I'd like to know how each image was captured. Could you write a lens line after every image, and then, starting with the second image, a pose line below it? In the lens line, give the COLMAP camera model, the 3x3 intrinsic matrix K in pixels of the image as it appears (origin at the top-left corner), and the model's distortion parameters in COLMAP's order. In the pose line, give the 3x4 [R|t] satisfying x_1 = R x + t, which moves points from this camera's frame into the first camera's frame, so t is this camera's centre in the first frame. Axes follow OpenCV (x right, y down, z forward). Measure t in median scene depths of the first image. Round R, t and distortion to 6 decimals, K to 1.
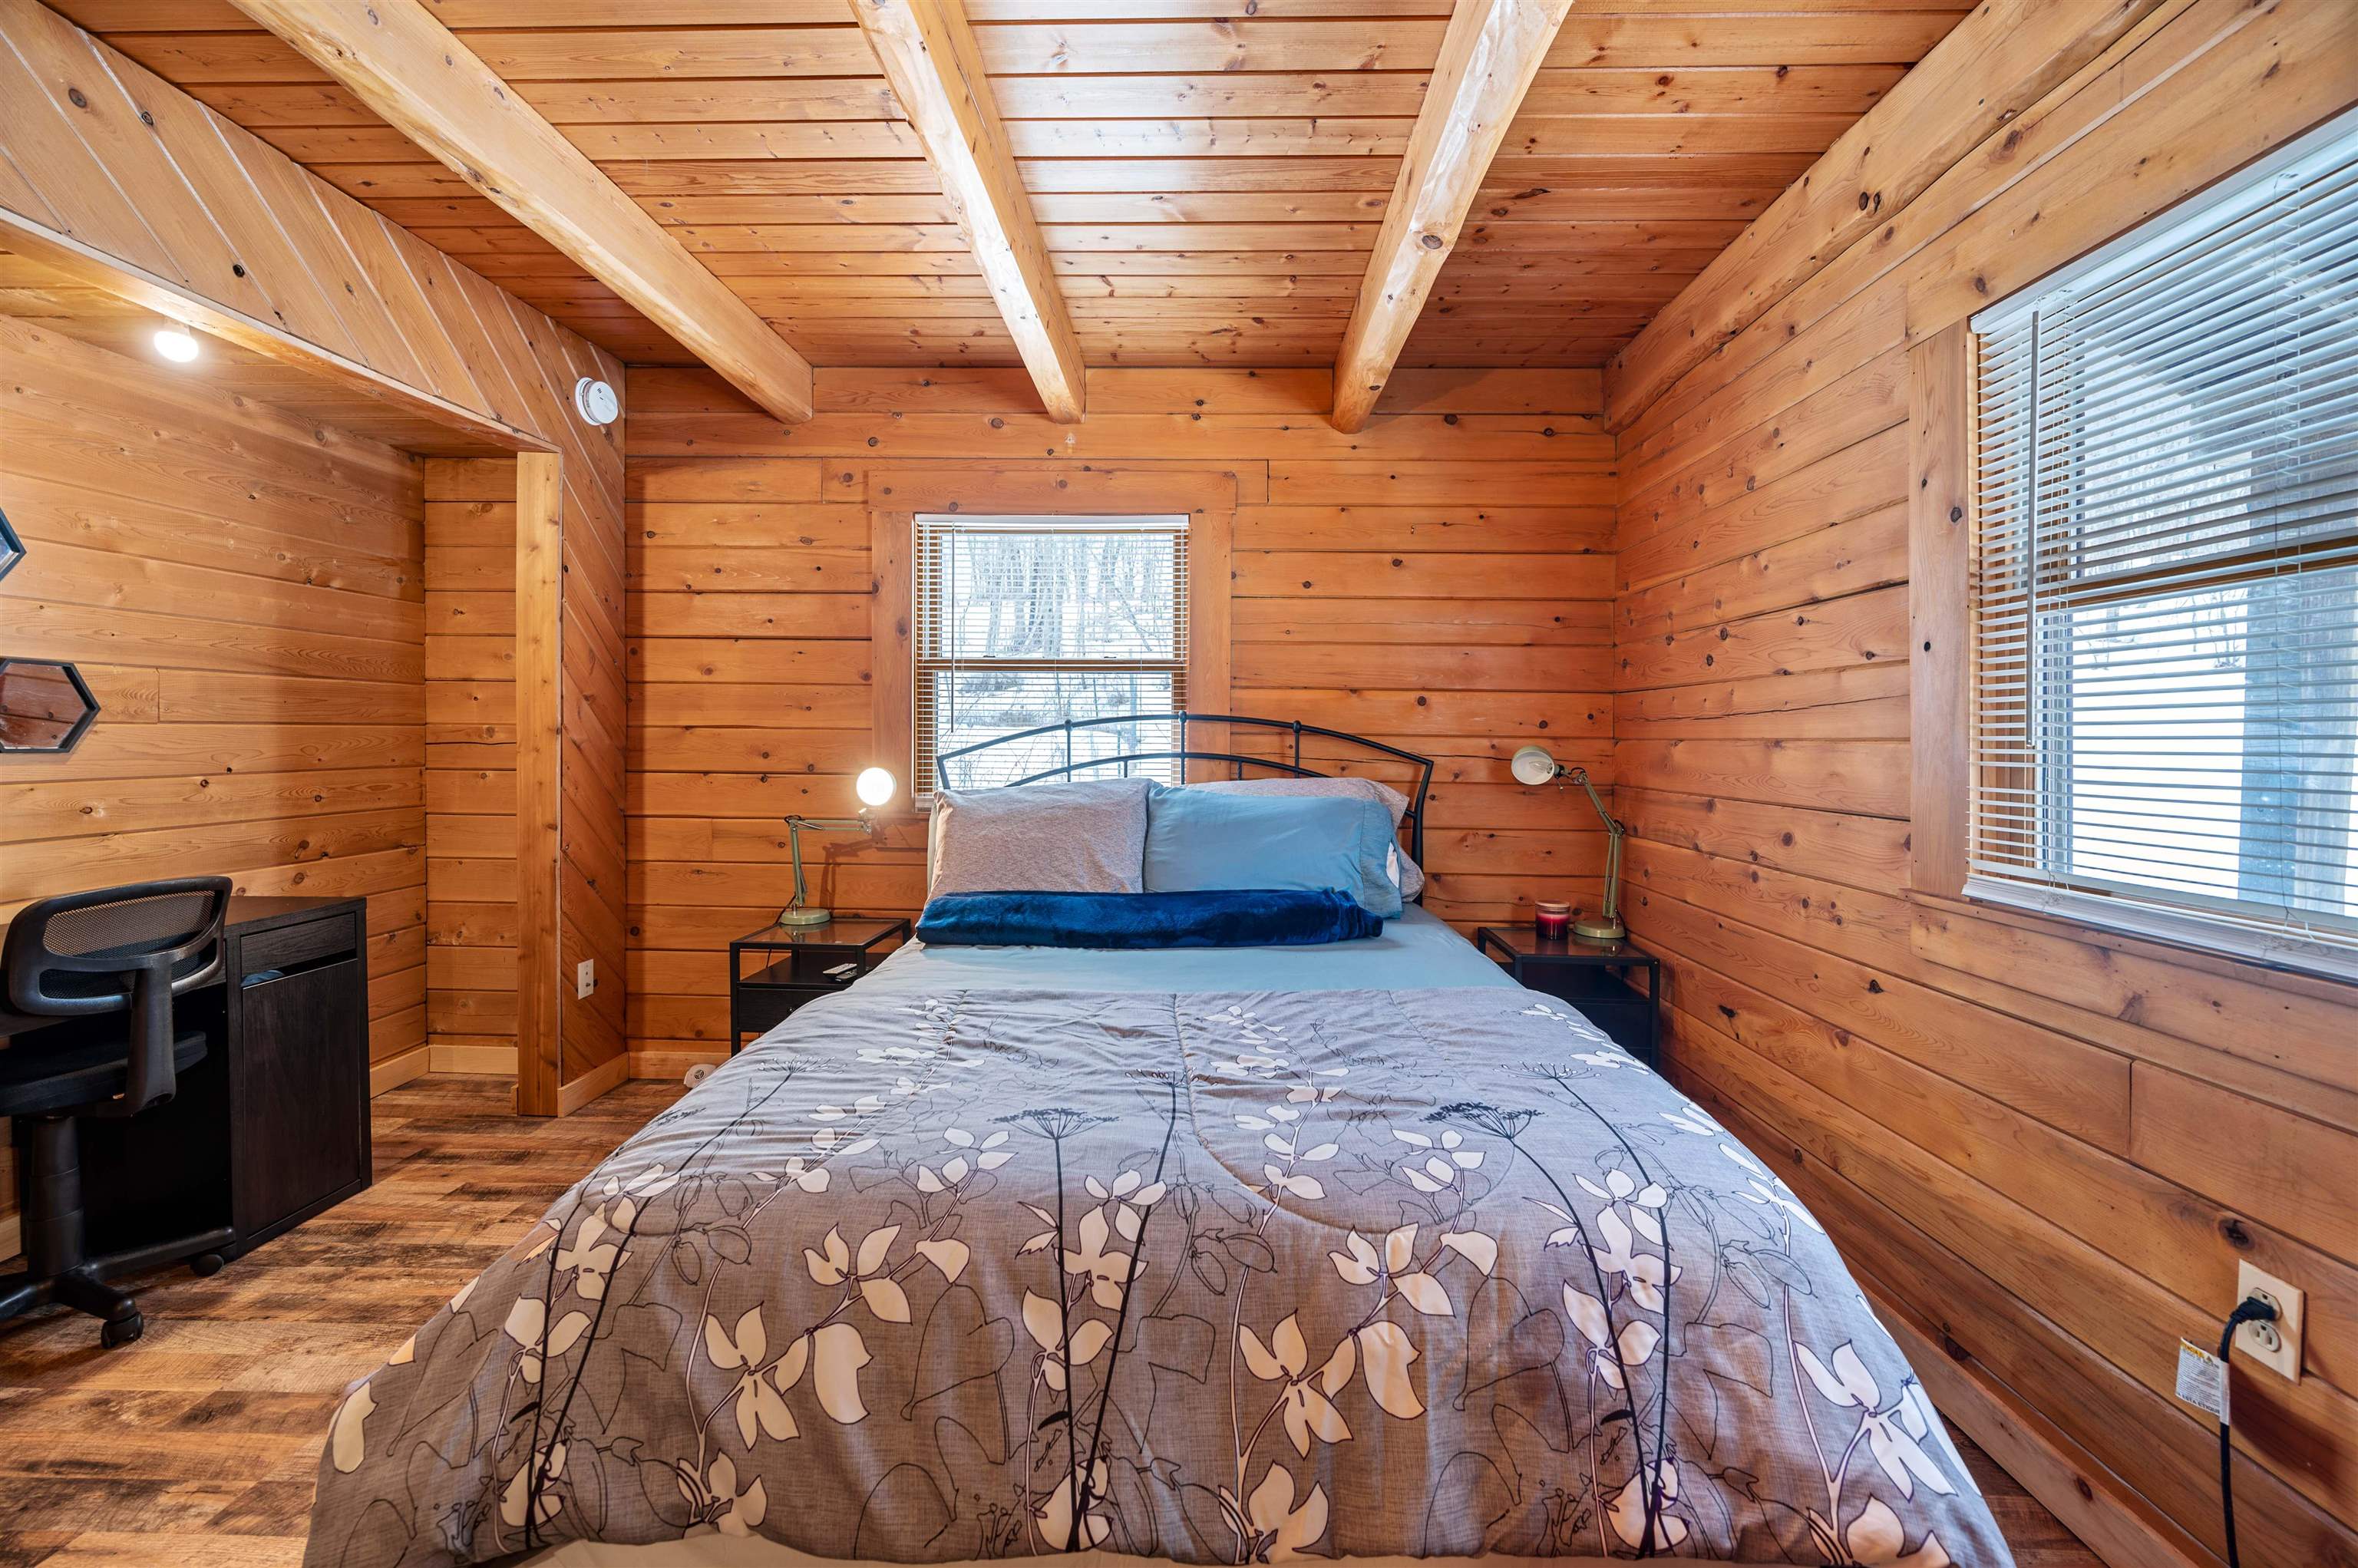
lens RADIAL K [[944.9, 0, 1178.4], [0, 944.9, 760.5], [0, 0, 1]] dist [-0.000714, 0.000006]
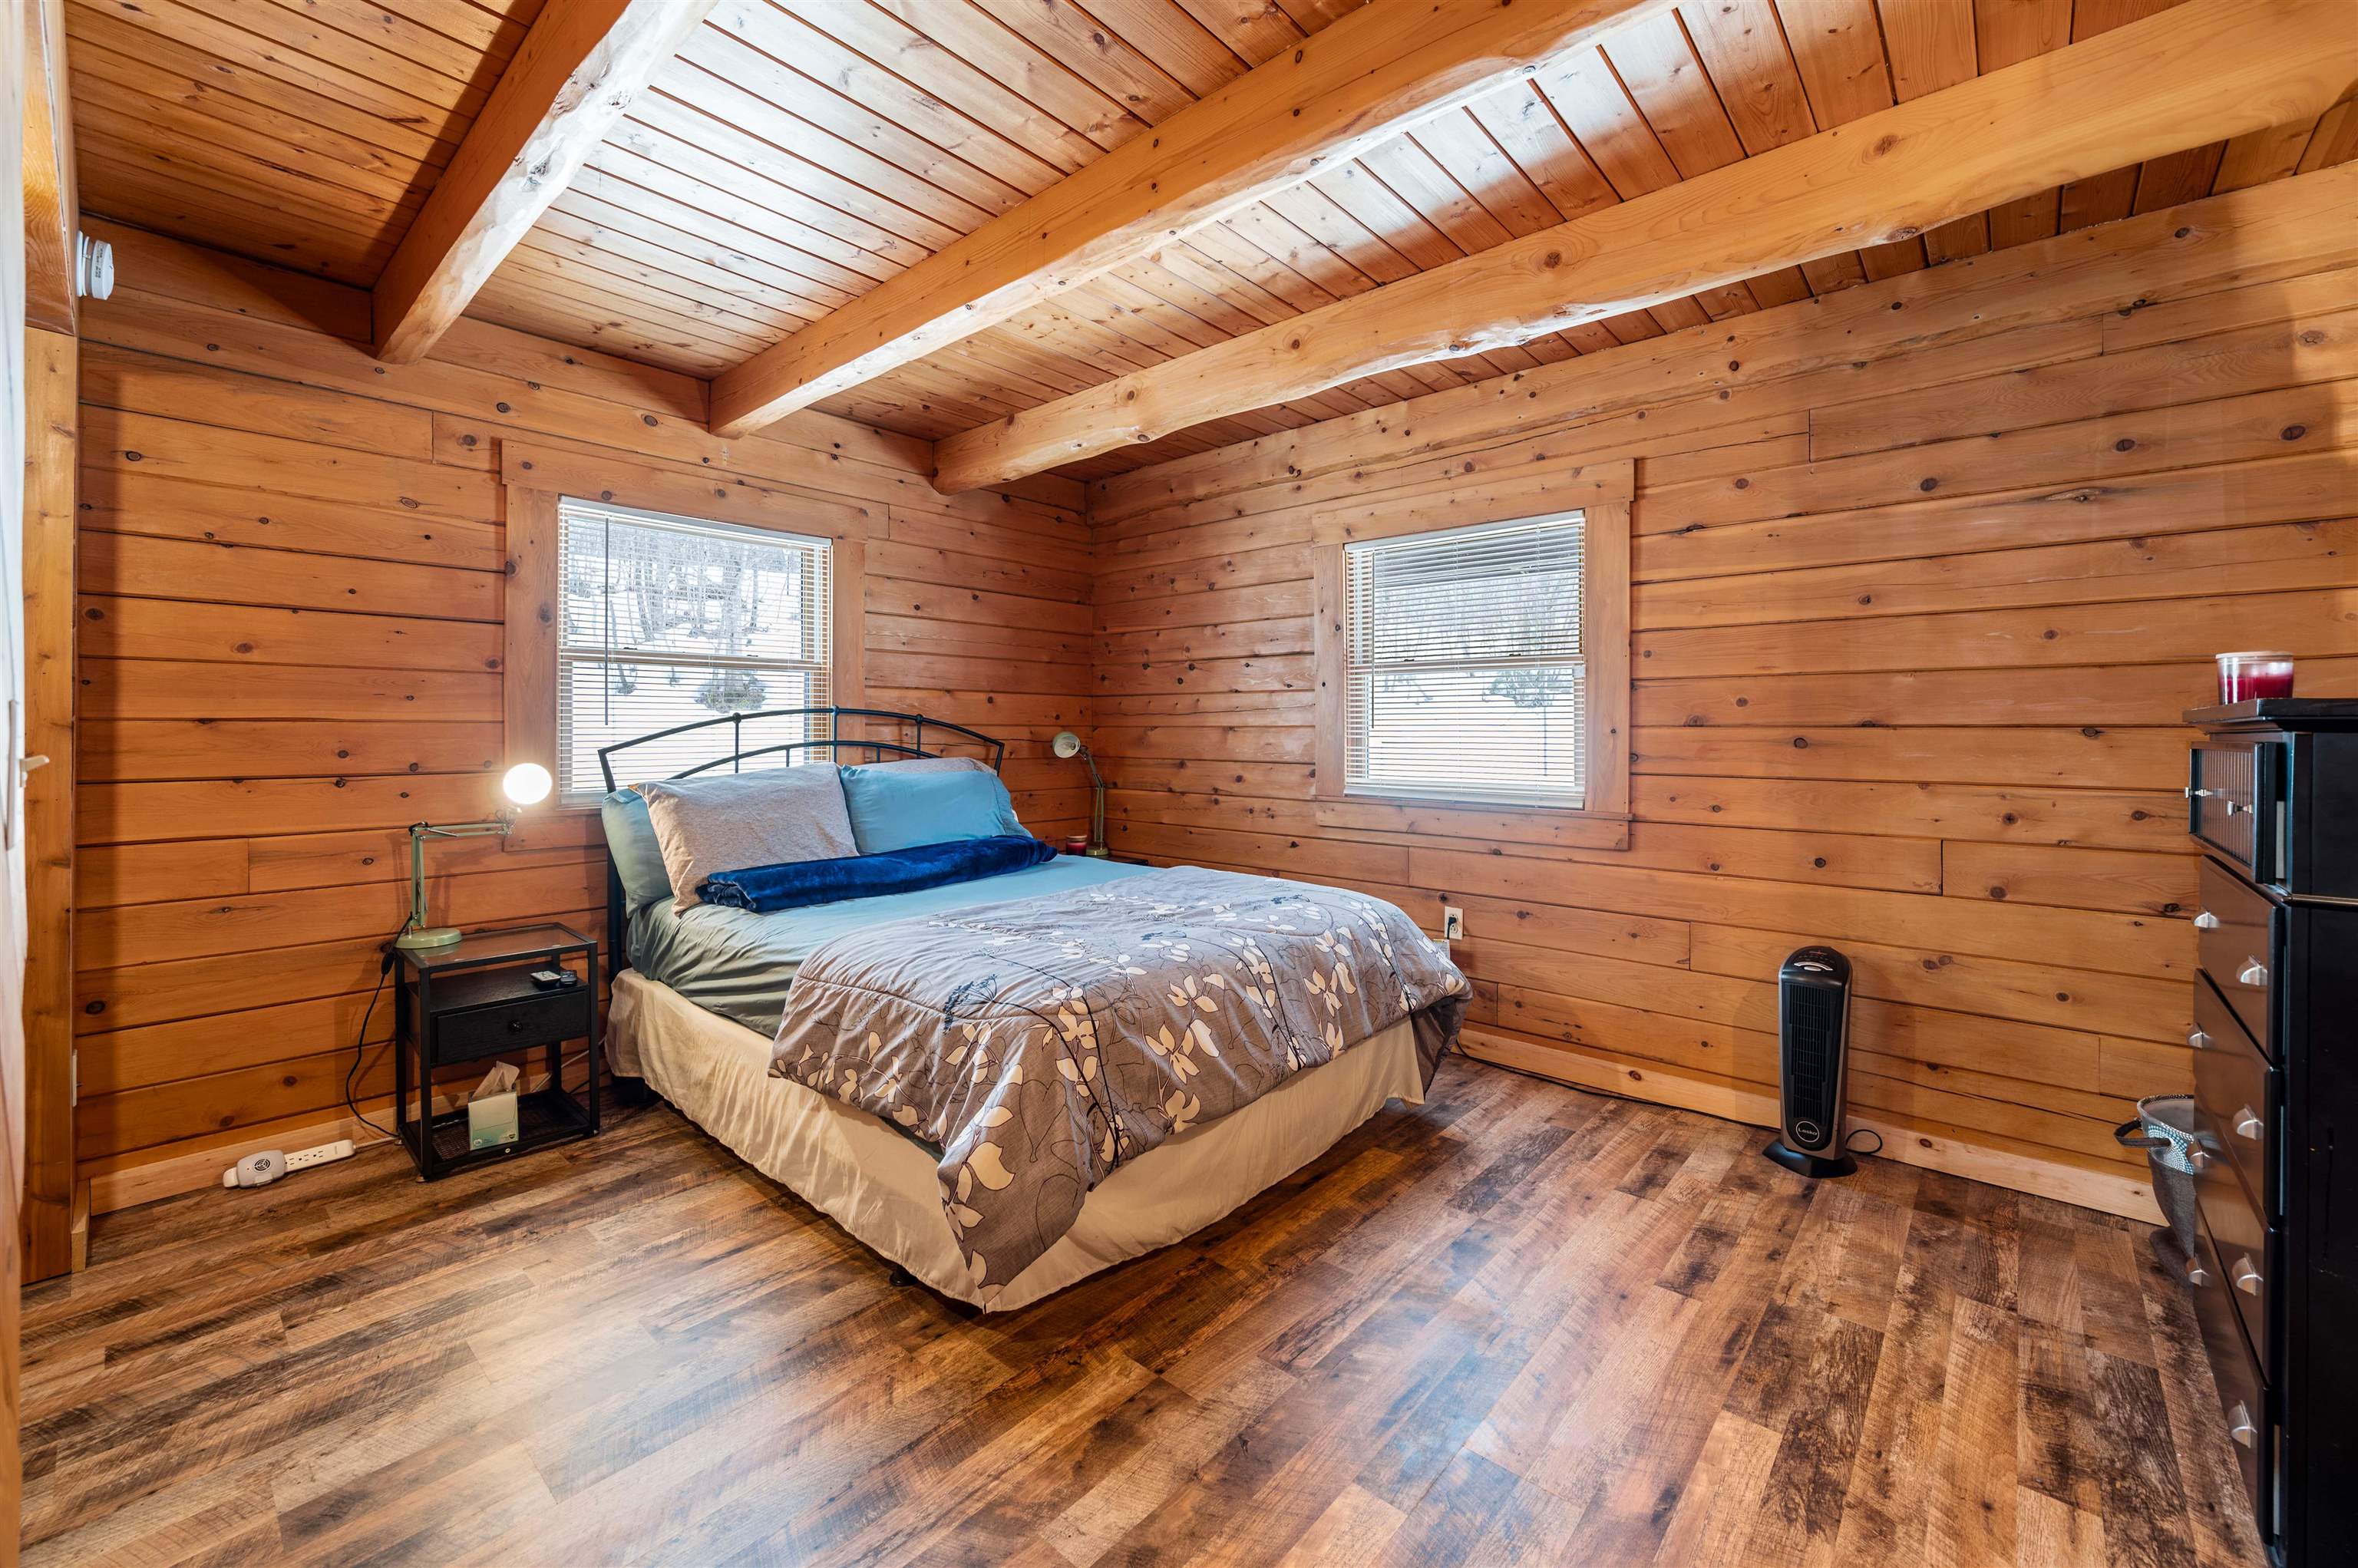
lens RADIAL K [[947.6, 0, 1187.0], [0, 947.6, 750.1], [0, 0, 1]] dist [-0.001004, -0.000243]
pose [[0.635309, -0.026442, 0.771805, -0.727658], [0.024074, 0.999606, 0.014430, -0.003974], [-0.771883, 0.009413, 0.635695, -0.106329]]
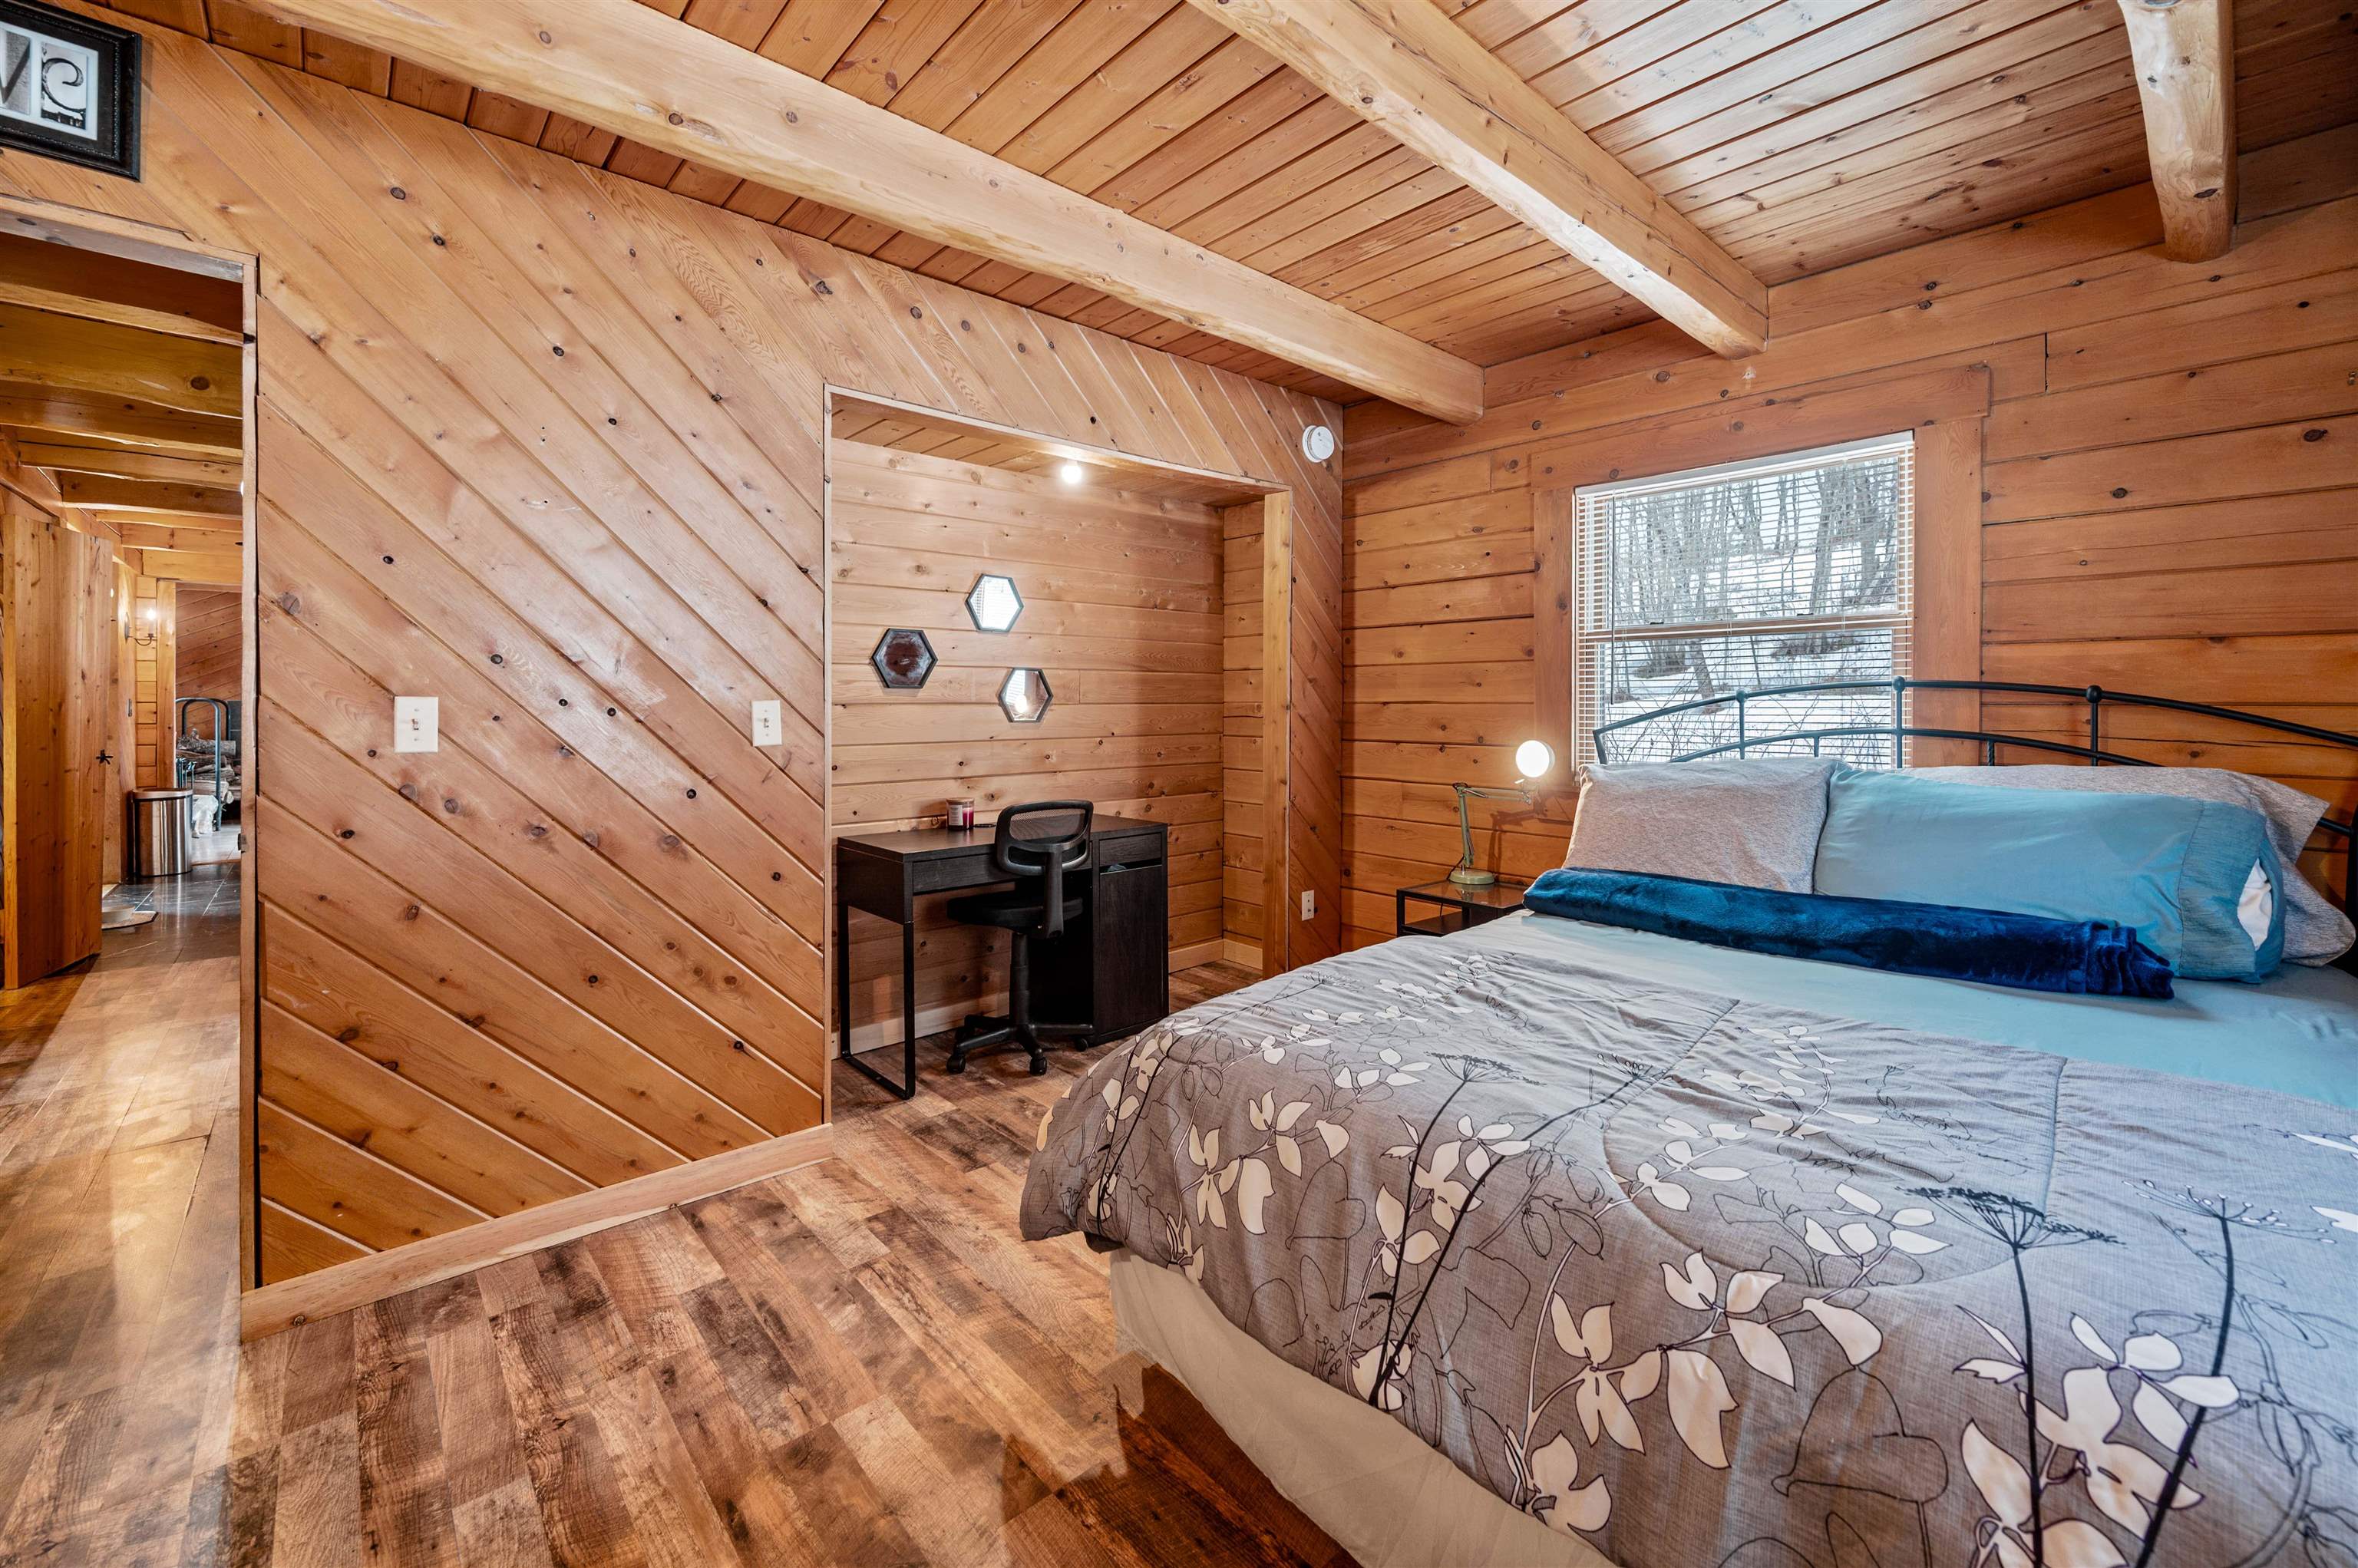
lens RADIAL K [[961.6, 0, 1180.6], [0, 961.6, 722.6], [0, 0, 1]] dist [-0.000906, -0.000415]
pose [[0.690020, 0.004528, -0.723777, 0.200813], [-0.013045, 0.999896, -0.006181, -0.000599], [0.723673, 0.013706, 0.690007, -0.003500]]
